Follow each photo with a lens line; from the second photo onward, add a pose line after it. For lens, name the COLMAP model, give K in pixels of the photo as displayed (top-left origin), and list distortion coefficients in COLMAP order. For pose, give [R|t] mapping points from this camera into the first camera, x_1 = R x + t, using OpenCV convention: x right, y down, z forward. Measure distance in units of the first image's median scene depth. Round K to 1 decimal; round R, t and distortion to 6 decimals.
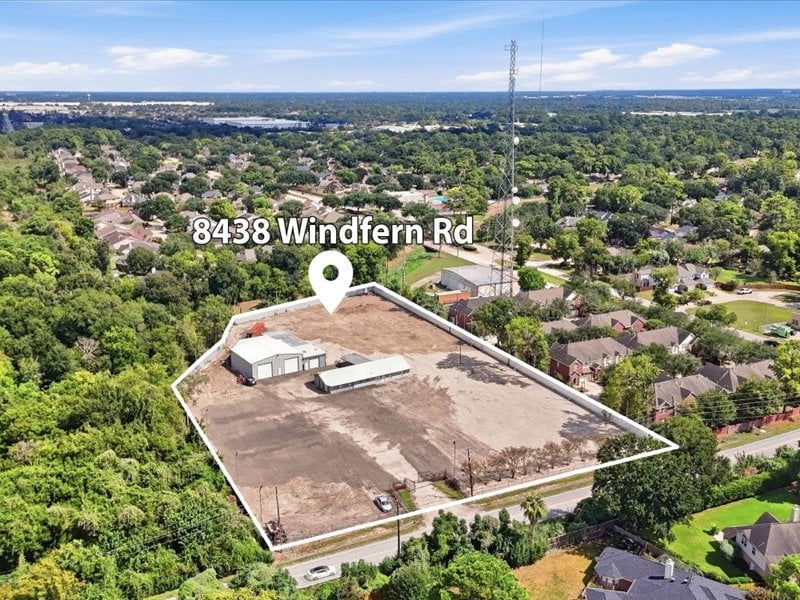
lens RADIAL K [[792.4, 0, 399.2], [0, 792.4, 262.8], [0, 0, 1]] dist [0.192184, -0.000739]
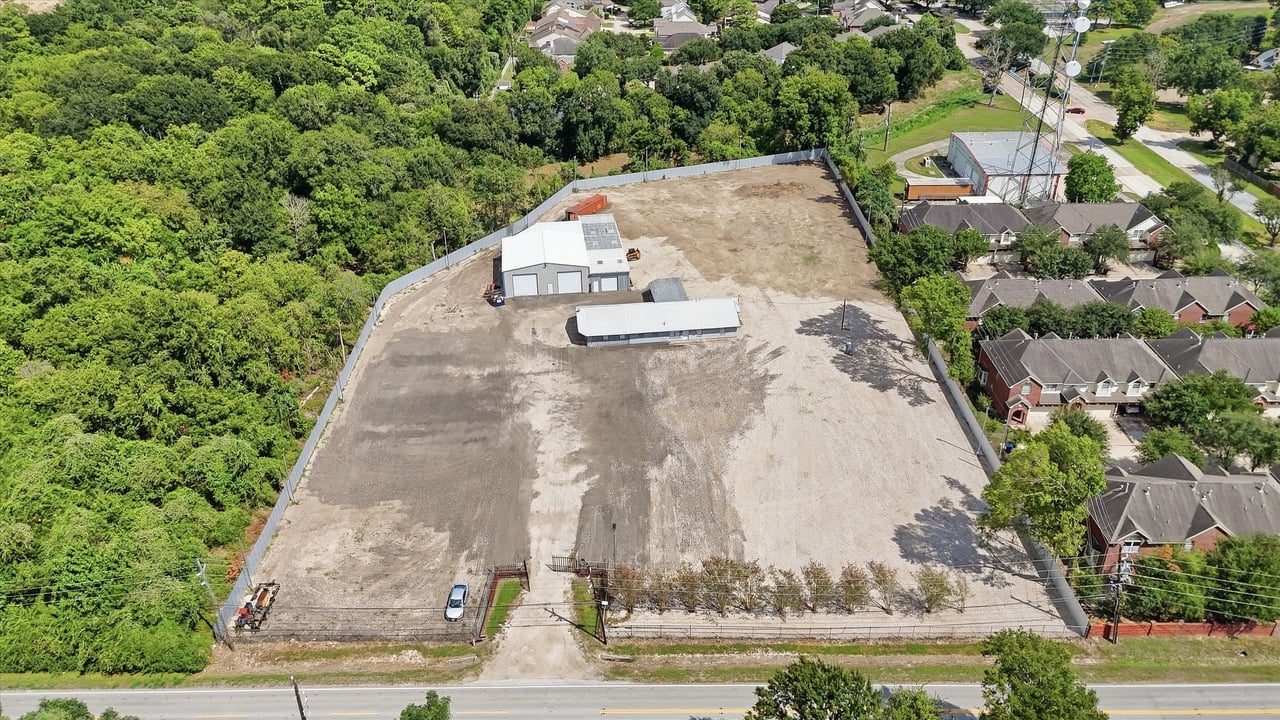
lens RADIAL K [[943.5, 0, 633.1], [0, 943.5, 357.9], [0, 0, 1]] dist [0.093263, -0.128351]
pose [[0.897199, 0.212050, -0.387386, 0.201130], [-0.083302, 0.942695, 0.323088, -0.058737], [0.433698, -0.257605, 0.863450, 0.326240]]
